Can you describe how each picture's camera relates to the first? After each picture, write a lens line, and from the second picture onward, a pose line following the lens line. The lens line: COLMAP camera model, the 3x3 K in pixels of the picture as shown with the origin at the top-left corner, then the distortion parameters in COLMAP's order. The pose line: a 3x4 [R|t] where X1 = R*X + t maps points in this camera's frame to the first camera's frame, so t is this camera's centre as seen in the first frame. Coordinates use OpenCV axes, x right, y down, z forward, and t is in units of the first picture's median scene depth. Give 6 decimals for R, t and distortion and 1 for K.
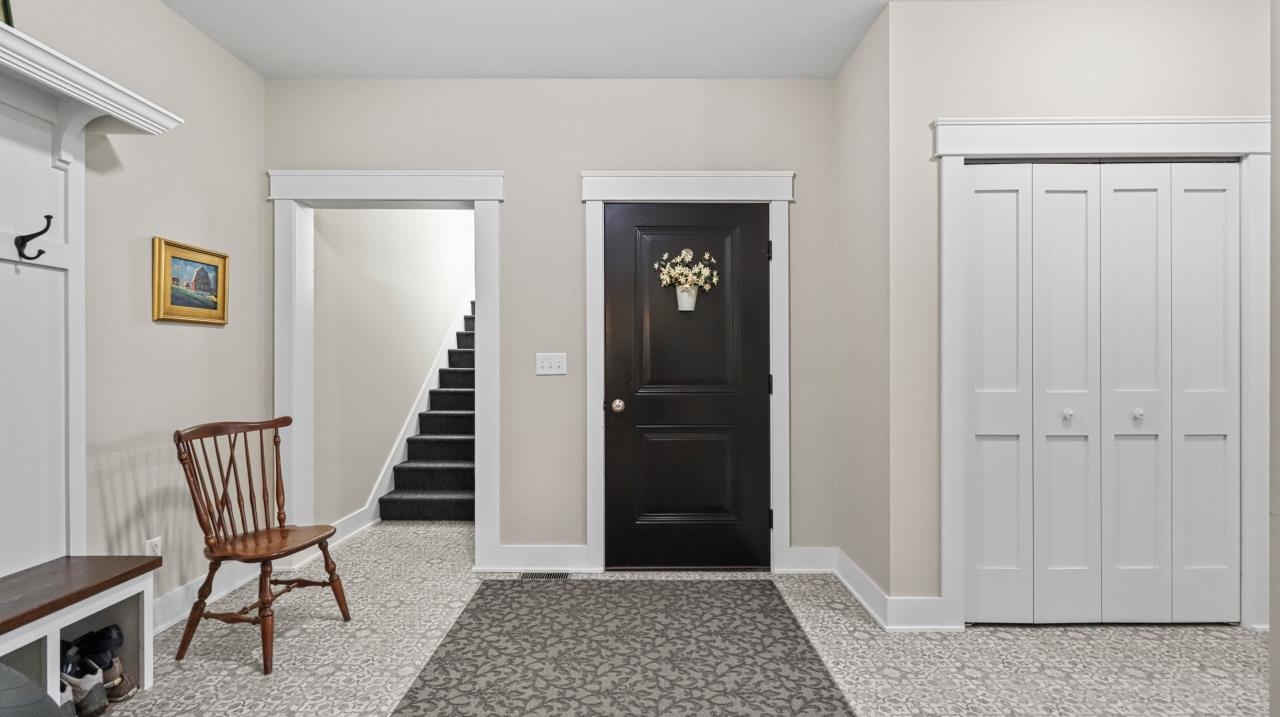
lens RADIAL K [[595.7, 0, 638.3], [0, 595.7, 362.5], [0, 0, 1]] dist [0.002748, -0.000541]
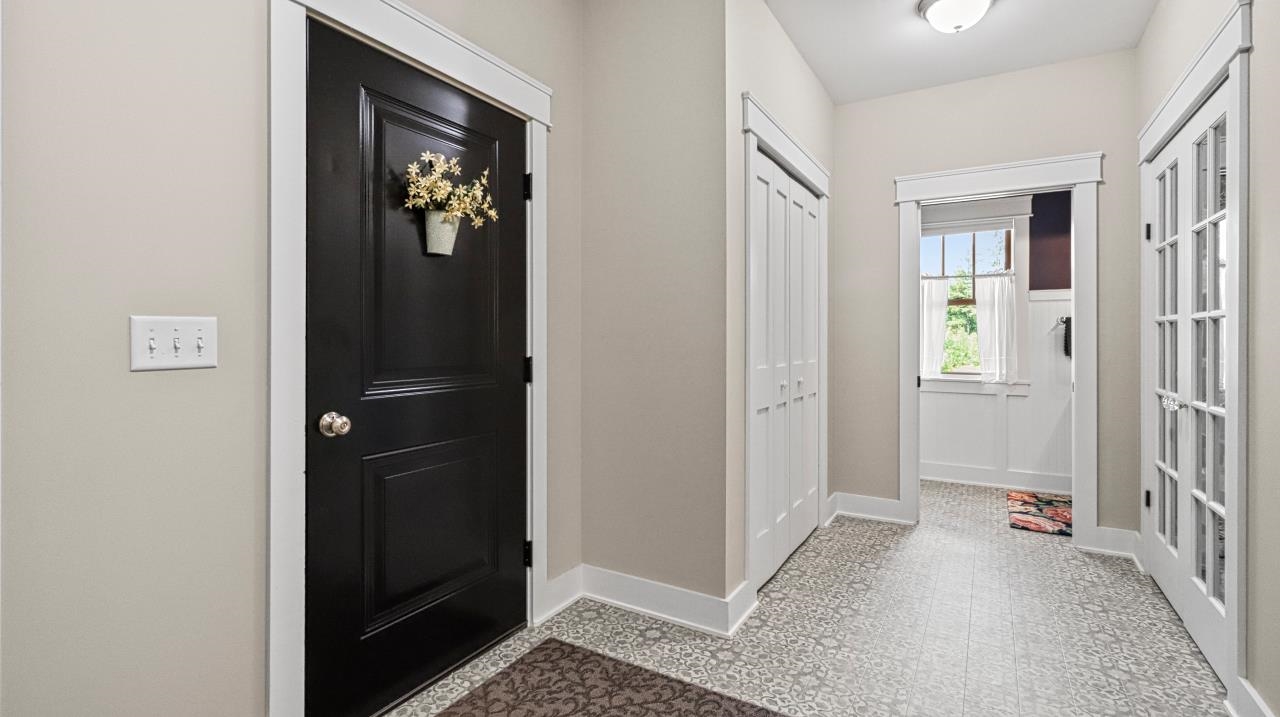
lens RADIAL K [[595.7, 0, 635.6], [0, 595.7, 338.8], [0, 0, 1]] dist [0.002748, -0.000541]
pose [[0.515351, 0.004122, 0.856969, -0.383939], [-0.003298, 0.999991, -0.002826, 0.000385], [-0.856973, -0.001370, 0.515359, 0.585727]]
